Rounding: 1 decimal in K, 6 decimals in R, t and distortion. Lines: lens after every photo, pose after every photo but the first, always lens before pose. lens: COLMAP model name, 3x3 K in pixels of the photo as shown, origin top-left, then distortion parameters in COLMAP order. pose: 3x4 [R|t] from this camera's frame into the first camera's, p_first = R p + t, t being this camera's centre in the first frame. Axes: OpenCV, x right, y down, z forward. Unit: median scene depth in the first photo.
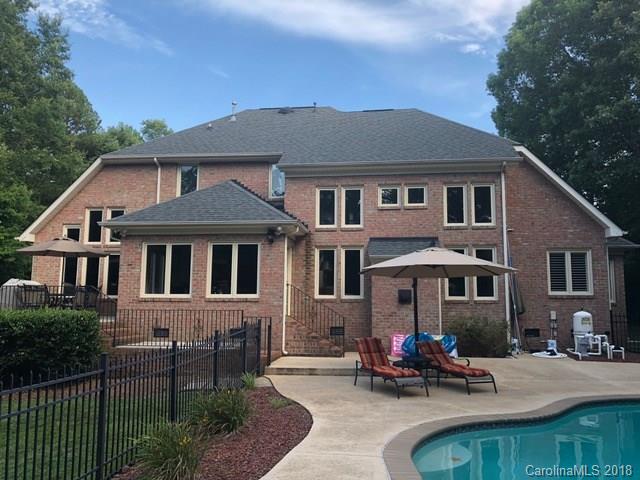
lens RADIAL K [[528.8, 0, 320.1], [0, 528.8, 239.3], [0, 0, 1]] dist [0.017401, -0.000950]
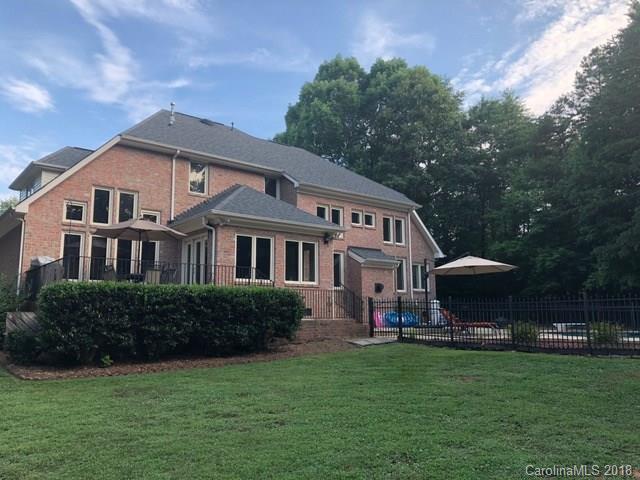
lens RADIAL K [[528.8, 0, 320.5], [0, 528.8, 241.1], [0, 0, 1]] dist [0.017401, -0.000950]
pose [[0.685176, 0.094442, 0.722229, -0.963325], [-0.074786, 0.995440, -0.059219, 0.072780], [-0.724528, -0.013437, 0.689114, 0.093327]]
